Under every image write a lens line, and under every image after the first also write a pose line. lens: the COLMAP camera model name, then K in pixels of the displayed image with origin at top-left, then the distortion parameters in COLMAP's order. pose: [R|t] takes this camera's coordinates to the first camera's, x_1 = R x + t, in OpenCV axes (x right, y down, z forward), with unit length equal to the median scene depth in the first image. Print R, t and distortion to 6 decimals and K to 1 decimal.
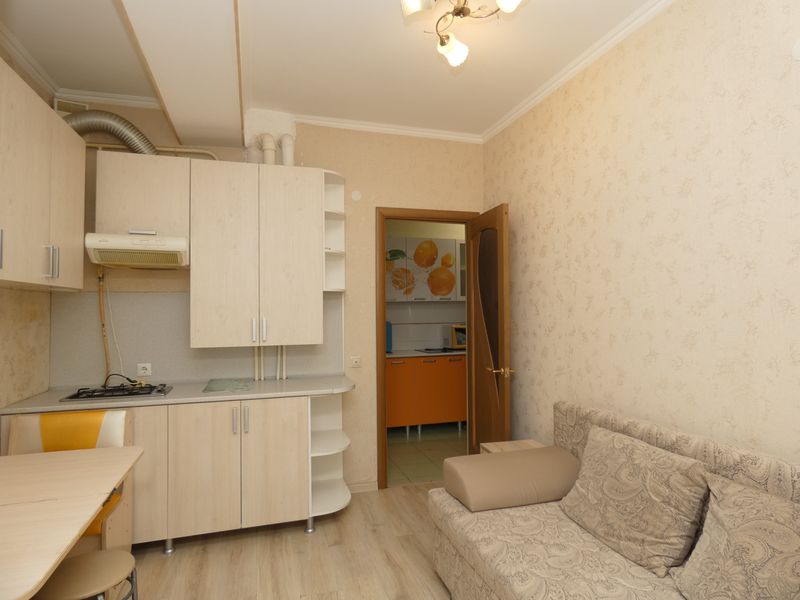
lens RADIAL K [[478.6, 0, 399.4], [0, 478.6, 296.0], [0, 0, 1]] dist [0.005160, 0.002041]
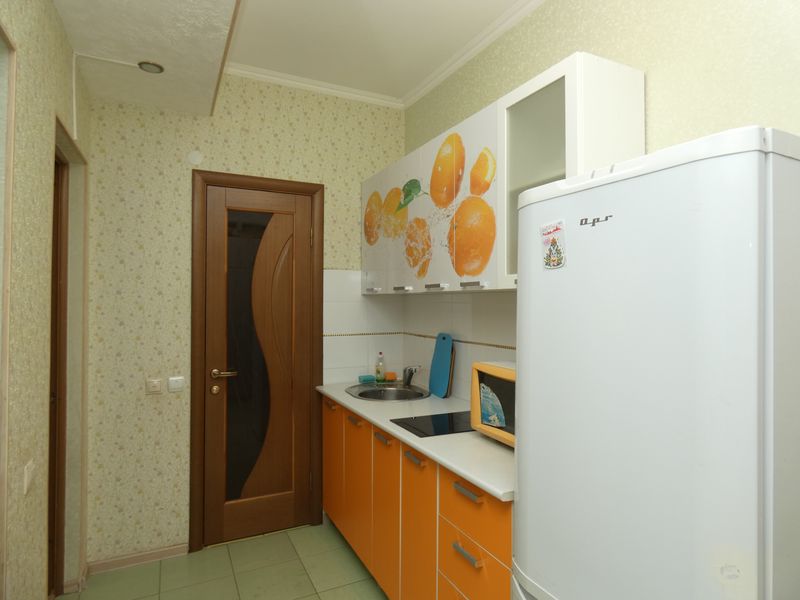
lens RADIAL K [[478.6, 0, 399.4], [0, 478.6, 296.0], [0, 0, 1]] dist [0.005160, 0.002041]
pose [[0.154139, -0.000399, -0.988049, 0.438146], [0.017482, 0.999844, 0.002323, 0.013080], [0.987894, -0.017632, 0.154122, 0.894600]]
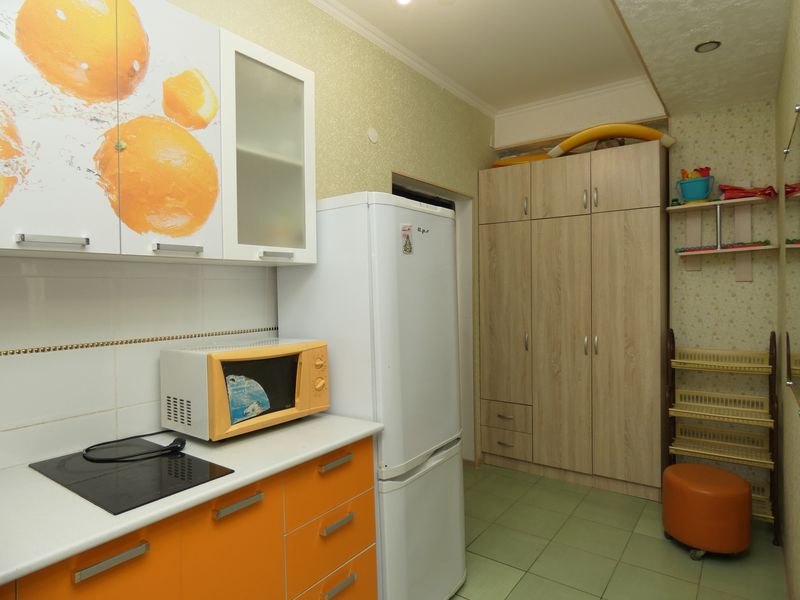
lens RADIAL K [[478.6, 0, 399.4], [0, 478.6, 296.0], [0, 0, 1]] dist [0.005160, 0.002041]
pose [[0.801114, -0.007382, 0.598466, 0.036913], [-0.008558, 0.999680, 0.023788, 0.023969], [-0.598450, -0.024178, 0.800795, 0.732824]]
